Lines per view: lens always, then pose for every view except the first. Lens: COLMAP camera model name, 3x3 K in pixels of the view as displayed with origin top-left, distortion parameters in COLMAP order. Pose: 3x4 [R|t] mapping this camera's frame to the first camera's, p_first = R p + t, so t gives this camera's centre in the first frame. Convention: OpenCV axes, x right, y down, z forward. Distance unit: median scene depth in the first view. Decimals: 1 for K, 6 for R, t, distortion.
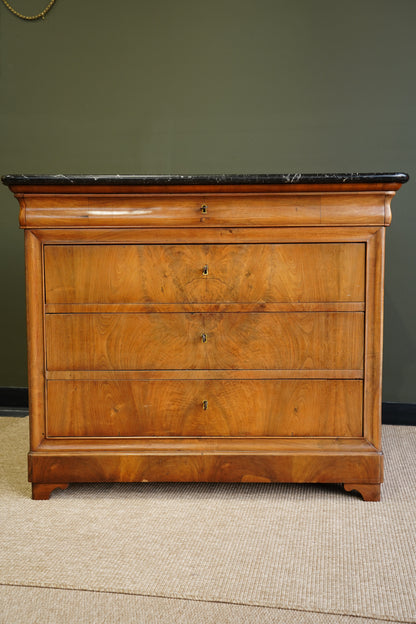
lens RADIAL K [[698.4, 0, 208.0], [0, 698.4, 312.0], [0, 0, 1]] dist [0.062565, 0.158528]
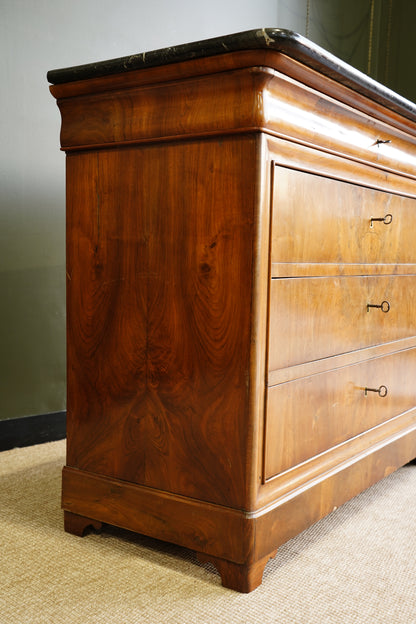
lens RADIAL K [[691.5, 0, 208.4], [0, 691.5, 319.3], [0, 0, 1]] dist [0.091100, 0.027309]
pose [[0.556264, -0.054783, 0.829198, -0.764386], [0.054478, 0.998082, 0.029395, 0.017203], [-0.829218, 0.028822, 0.558182, 0.711326]]
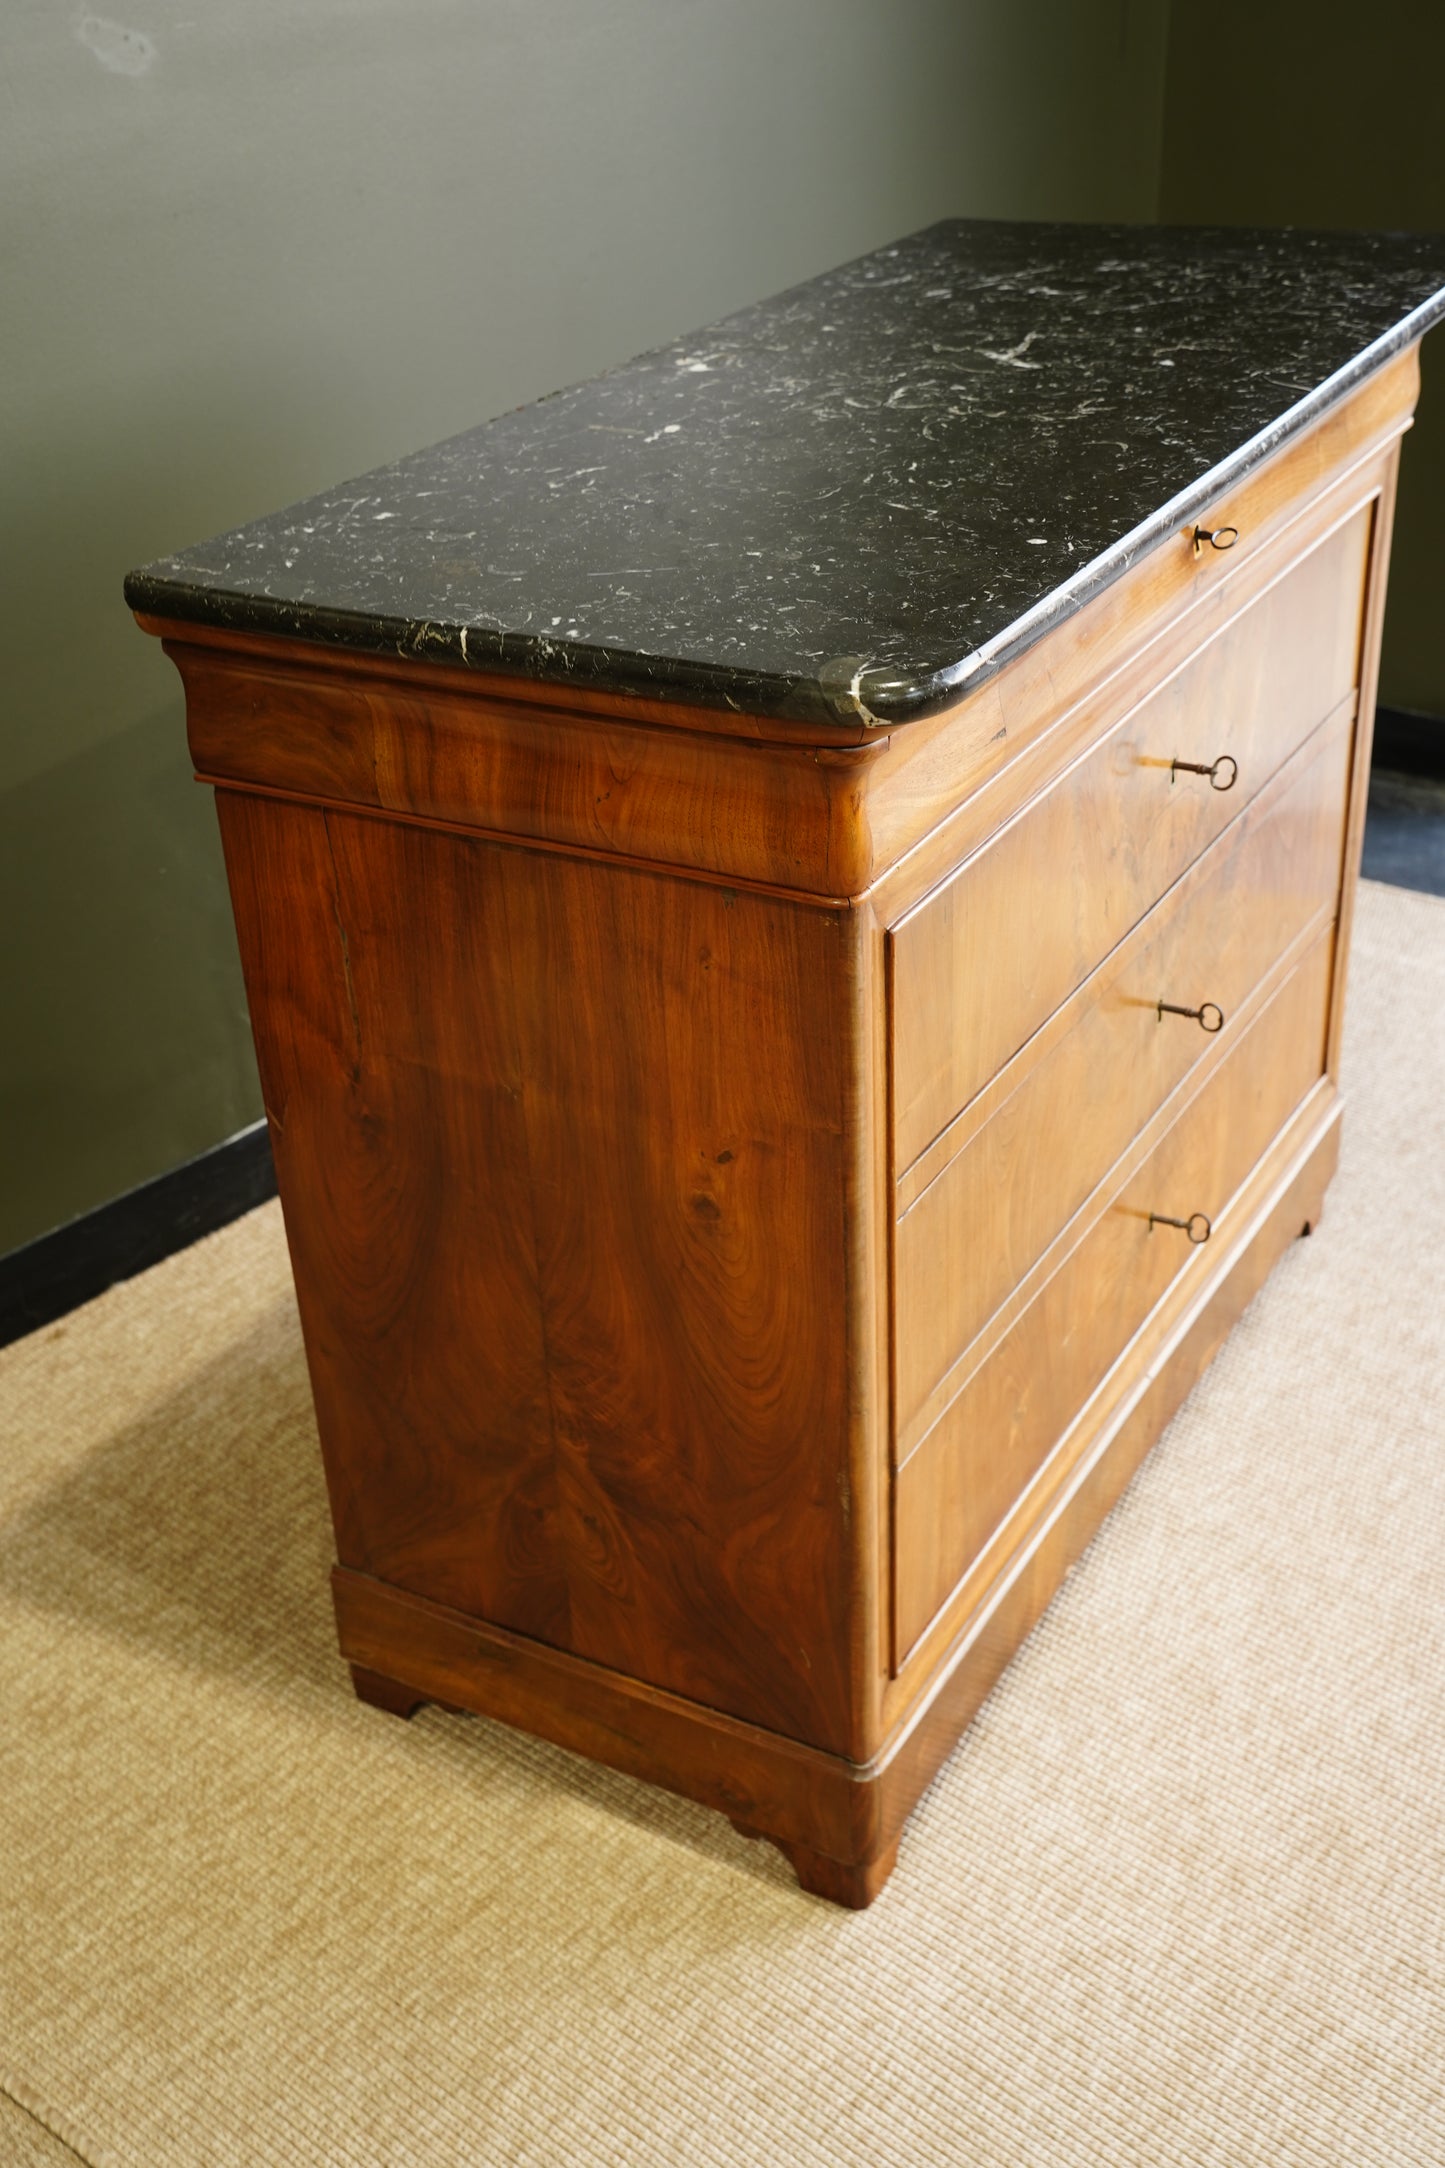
lens RADIAL K [[2402.7, 0, 724.1], [0, 2402.7, 1109.5], [0, 0, 1]] dist [0.091100, 0.027309]
pose [[0.485933, -0.453175, 0.747329, -0.788708], [0.119478, 0.881488, 0.456840, -0.369013], [-0.865791, -0.132705, 0.482489, 0.698358]]
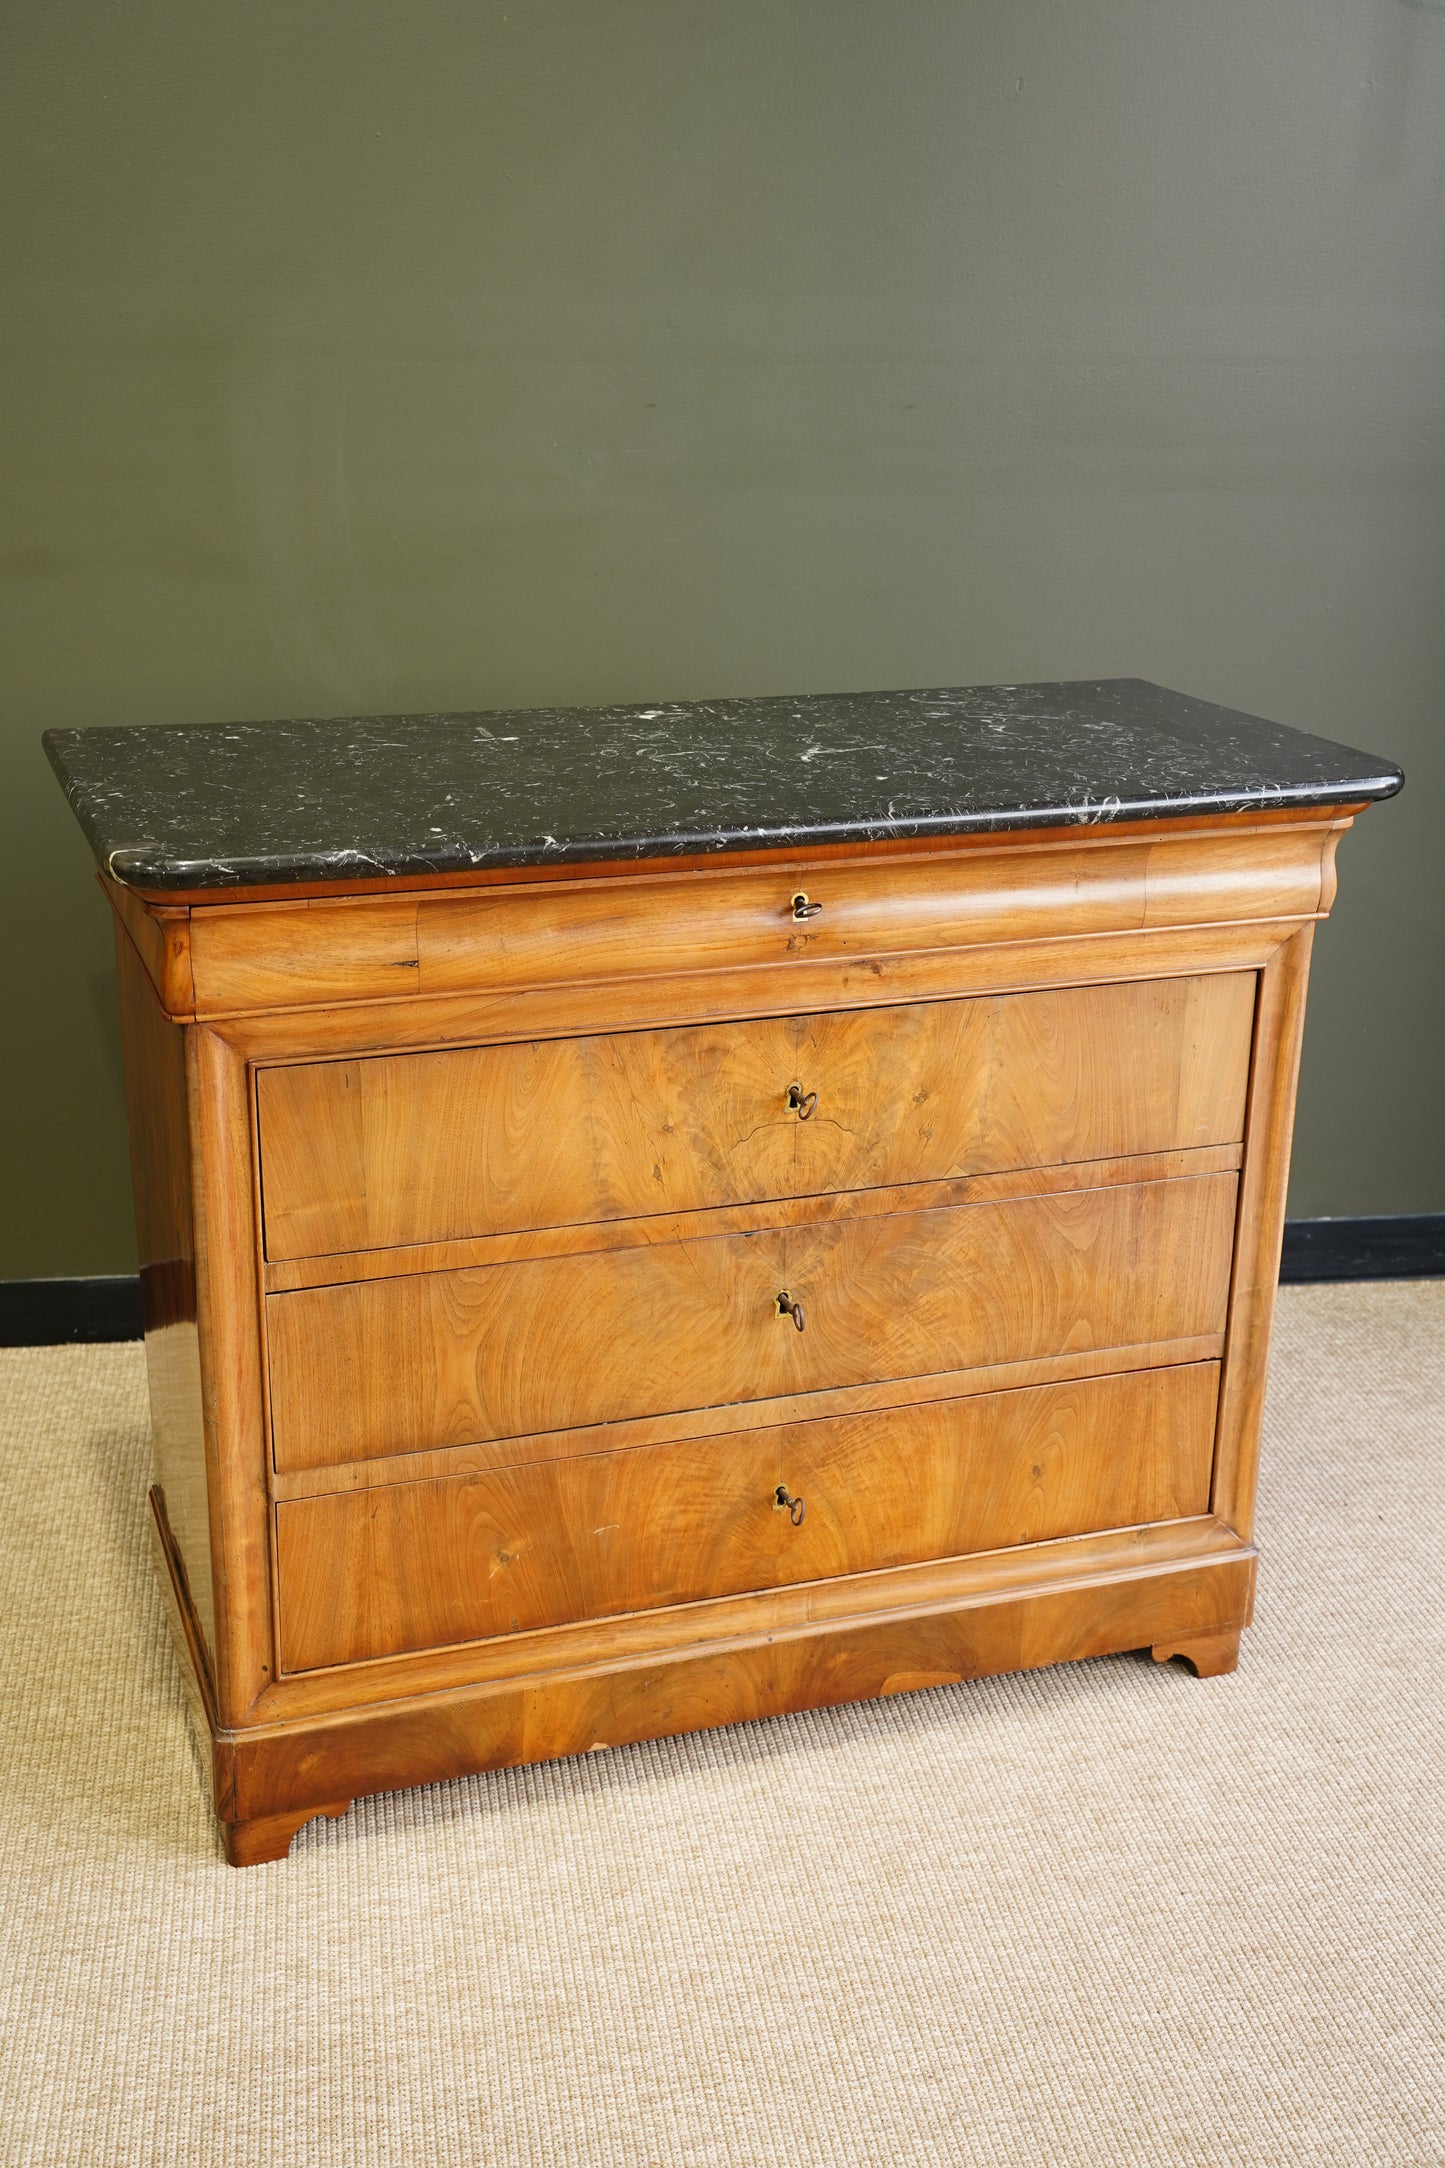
lens RADIAL K [[2426.6, 0, 722.5], [0, 2426.6, 1084.0], [0, 0, 1]] dist [0.062565, 0.158528]
pose [[0.936976, -0.097888, 0.335401, -0.382648], [0.009816, 0.966948, 0.254786, -0.331829], [-0.349256, -0.235437, 0.906968, 0.057037]]
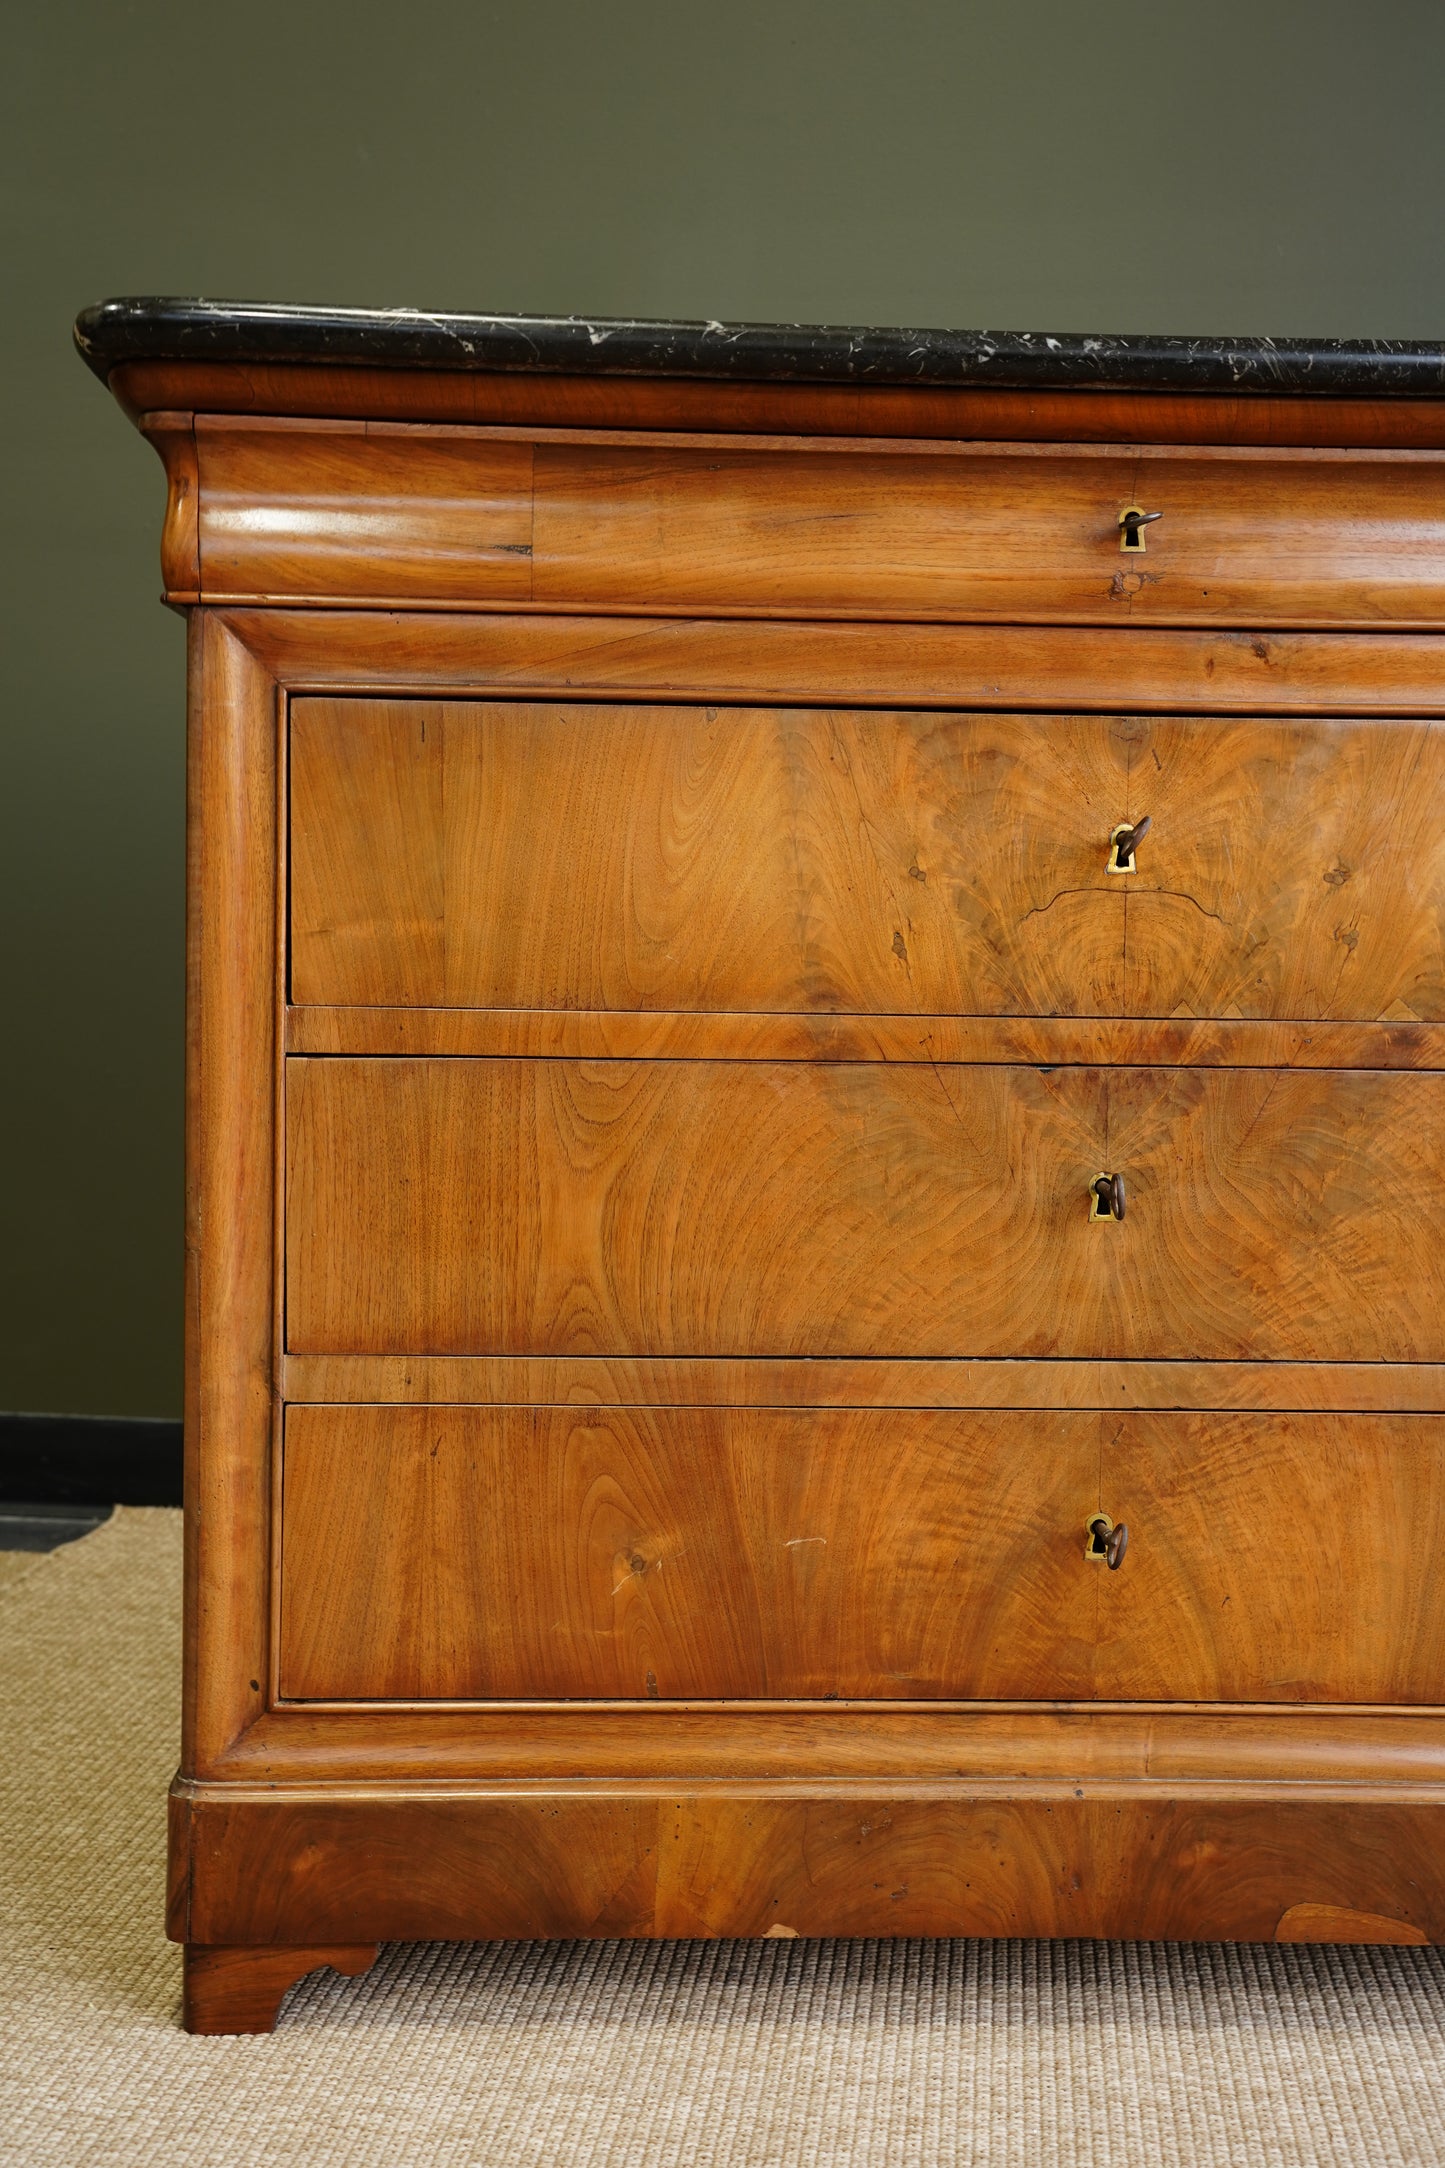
lens RADIAL K [[2426.6, 0, 722.5], [0, 2426.6, 1084.0], [0, 0, 1]] dist [0.062565, 0.158528]
pose [[0.997255, 0.018301, 0.071752, -0.161362], [-0.017268, 0.999739, -0.014983, 0.017834], [-0.072008, 0.013703, 0.997310, 0.330594]]
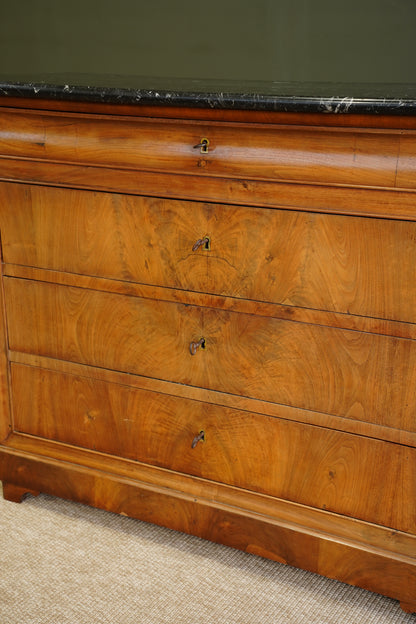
lens RADIAL K [[747.9, 0, 208.0], [0, 747.9, 312.0], [0, 0, 1]] dist [0.110175, 0.168851]
pose [[0.917655, 0.147352, -0.369047, 0.255448], [-0.055101, 0.966920, 0.249057, -0.167658], [0.393538, -0.208214, 0.895419, 0.378330]]
